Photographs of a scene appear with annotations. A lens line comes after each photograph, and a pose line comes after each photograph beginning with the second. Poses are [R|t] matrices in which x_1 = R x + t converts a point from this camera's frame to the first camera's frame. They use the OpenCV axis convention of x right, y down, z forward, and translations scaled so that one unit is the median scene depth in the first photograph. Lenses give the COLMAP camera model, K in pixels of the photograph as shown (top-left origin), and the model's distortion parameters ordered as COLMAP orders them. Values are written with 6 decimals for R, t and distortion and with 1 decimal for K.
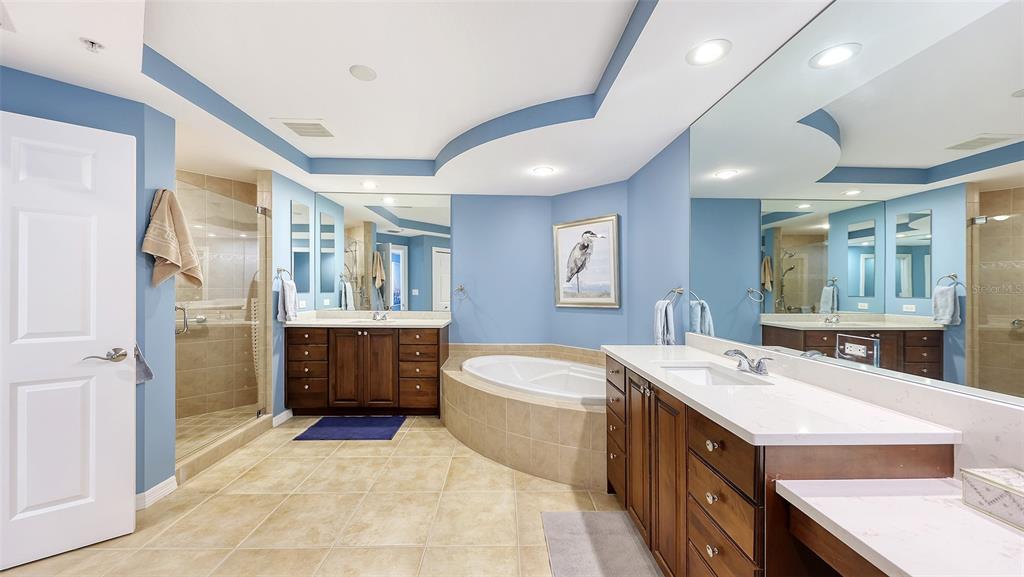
lens RADIAL K [[357.0, 0, 512.0], [0, 357.0, 288.5], [0, 0, 1]] dist [0.000973, -0.000029]
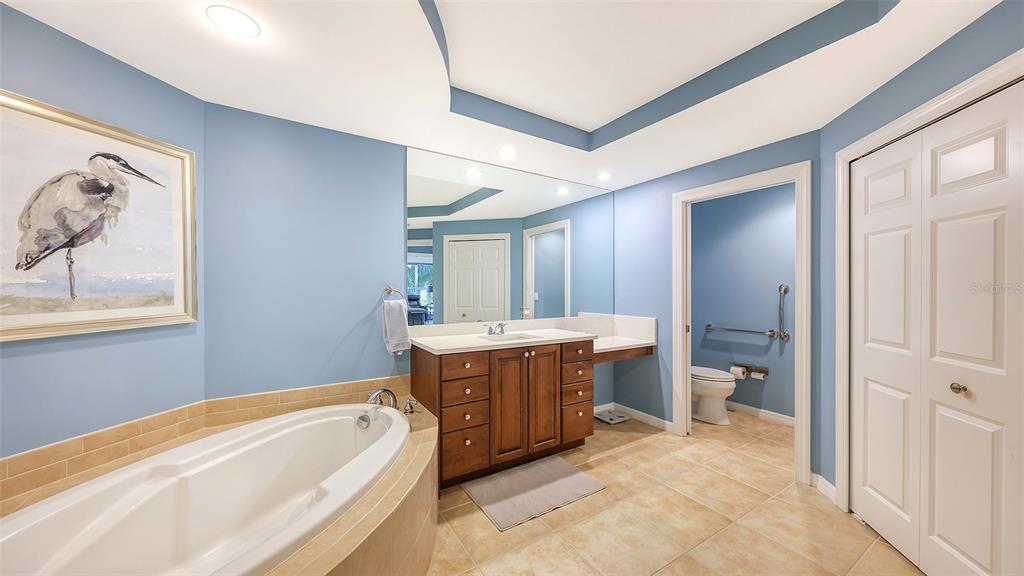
lens RADIAL K [[357.0, 0, 512.0], [0, 357.0, 288.0], [0, 0, 1]] dist [0.000973, -0.000029]
pose [[-0.496252, -0.006363, 0.868155, -0.403208], [-0.002386, 0.999979, 0.005965, -0.002966], [-0.868175, 0.000888, -0.496257, 0.792600]]
